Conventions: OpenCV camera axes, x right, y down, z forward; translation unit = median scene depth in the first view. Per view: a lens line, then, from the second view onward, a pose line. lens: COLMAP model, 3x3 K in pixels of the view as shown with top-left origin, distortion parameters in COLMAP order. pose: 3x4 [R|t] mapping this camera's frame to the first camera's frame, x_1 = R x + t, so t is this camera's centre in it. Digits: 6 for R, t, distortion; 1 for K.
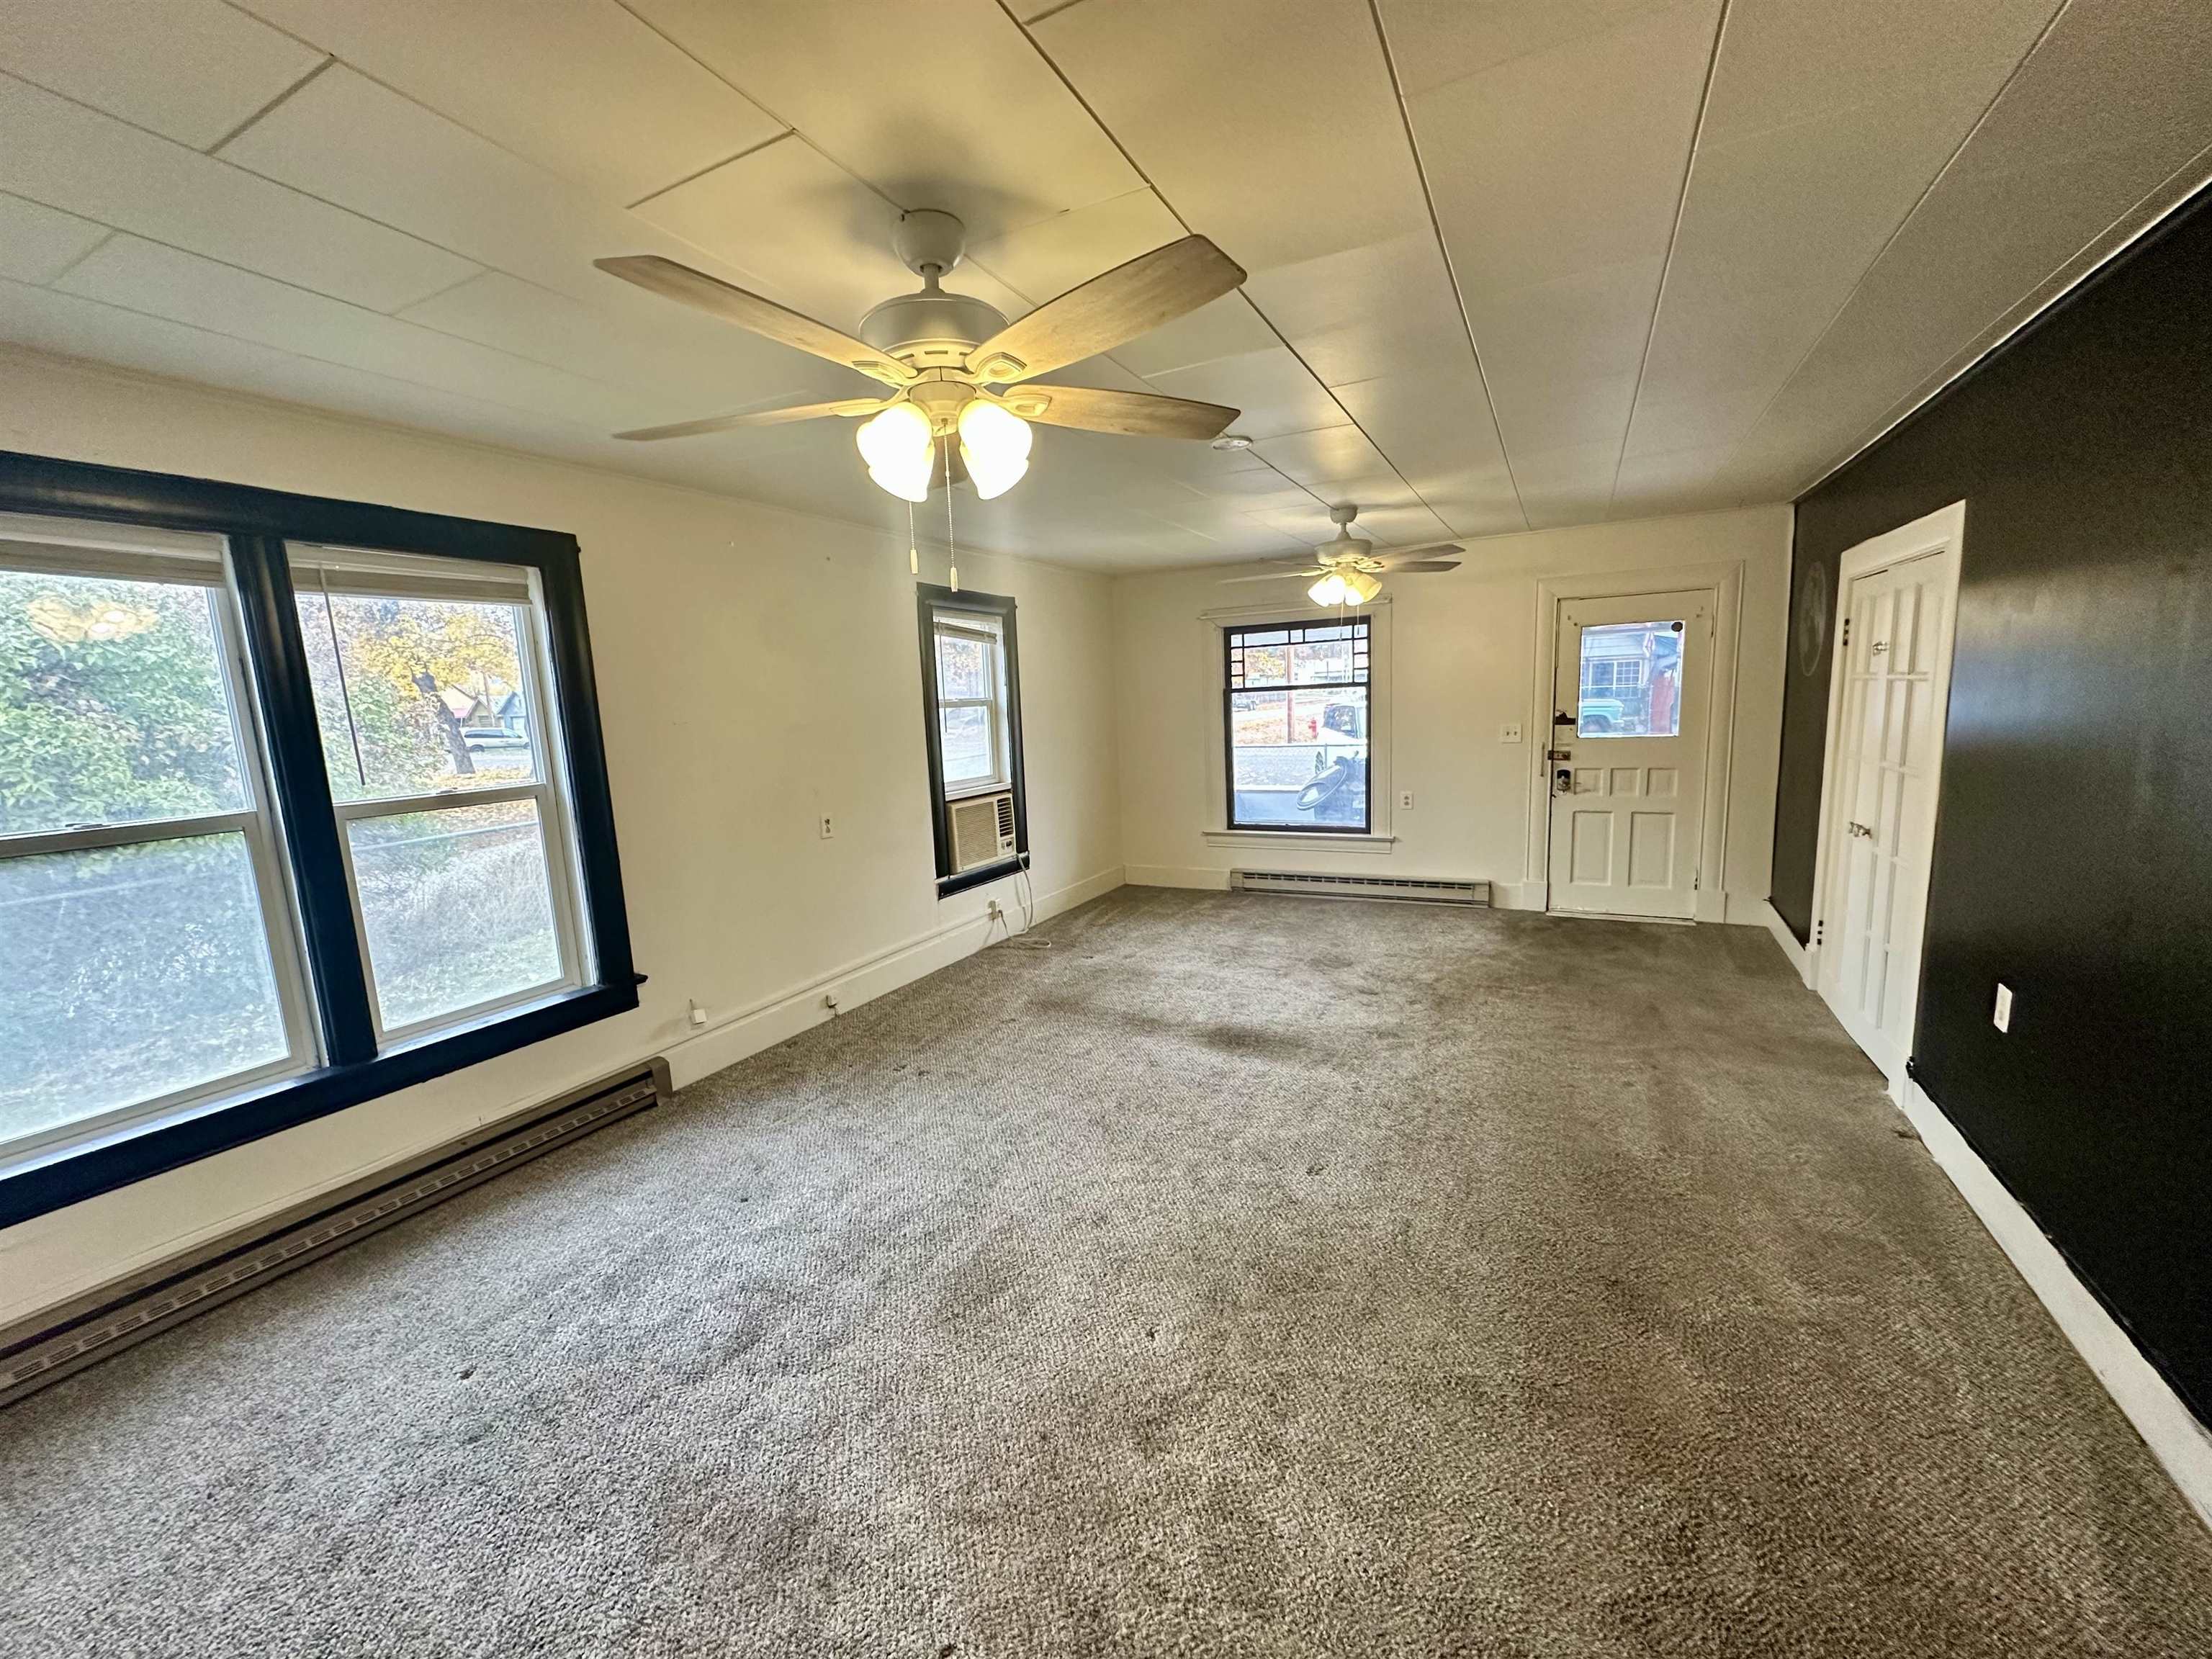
lens RADIAL K [[885.8, 0, 1103.2], [0, 885.8, 840.3], [0, 0, 1]] dist [0.001184, 0.000725]
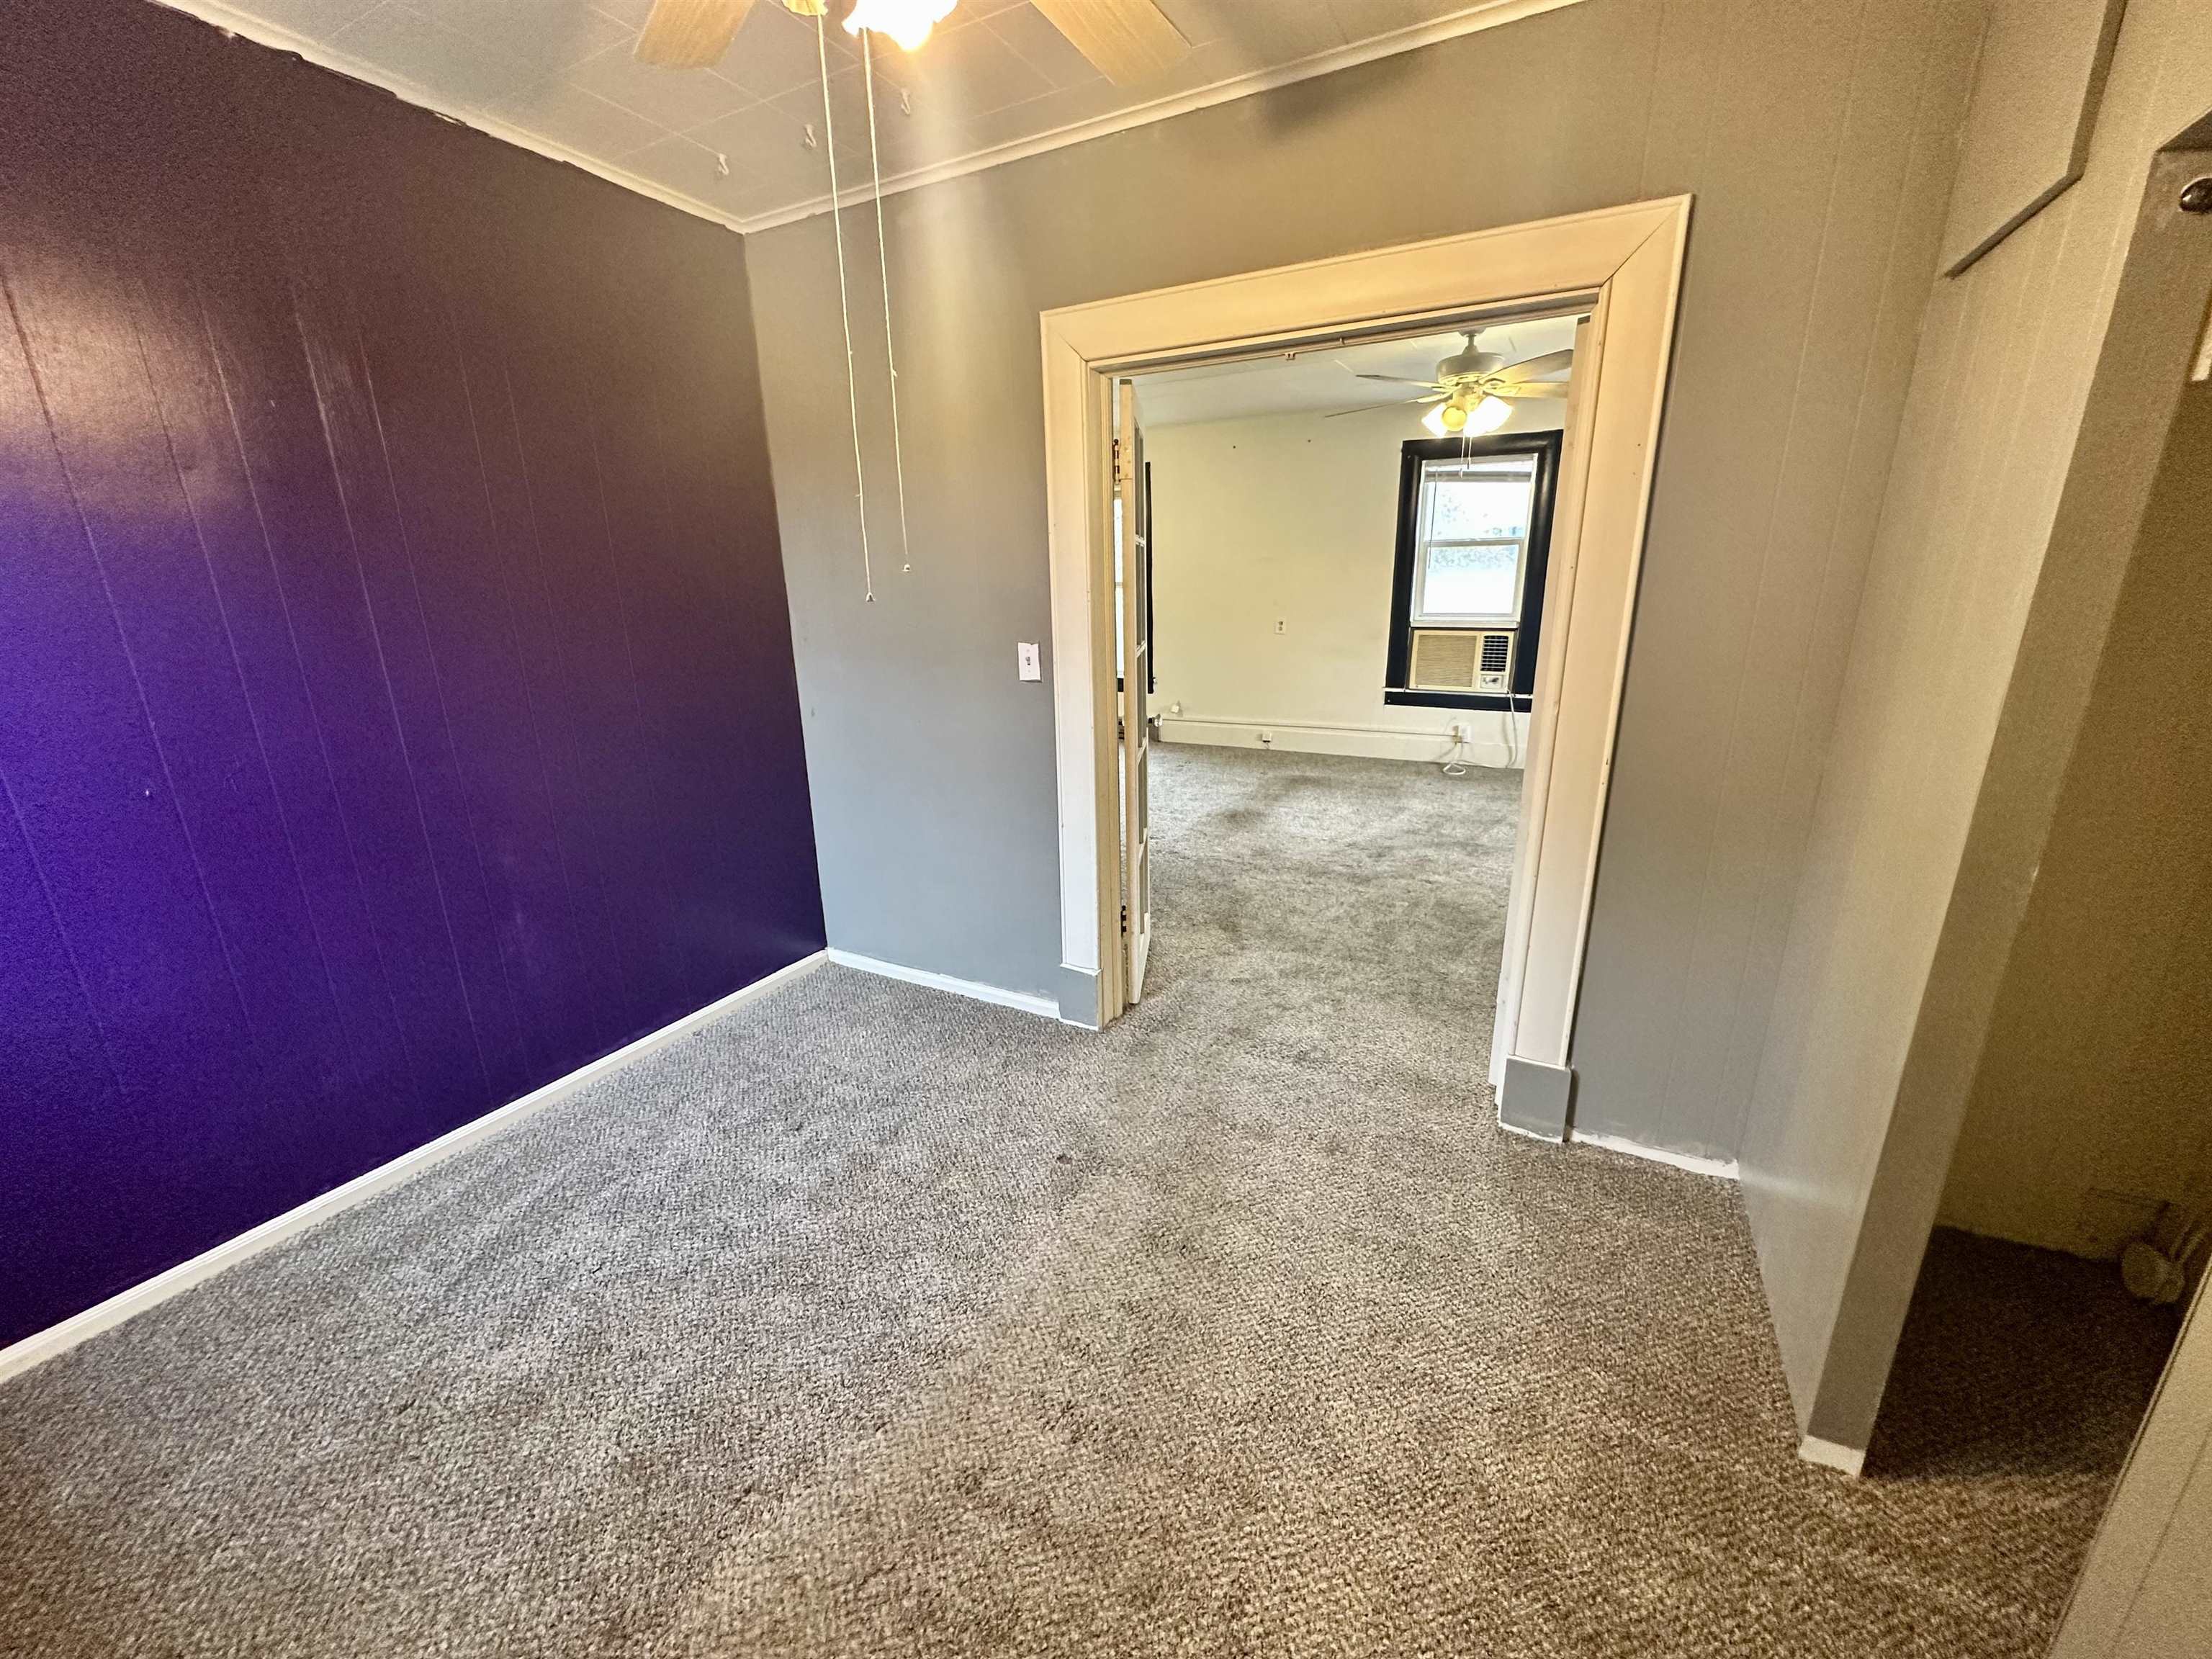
lens RADIAL K [[885.8, 0, 1103.8], [0, 885.8, 825.8], [0, 0, 1]] dist [0.001184, 0.000725]
pose [[0.001710, 0.319175, -0.947694, 1.049751], [-0.143731, 0.937934, 0.315628, -0.109714], [0.989615, 0.135673, 0.047480, 0.558776]]
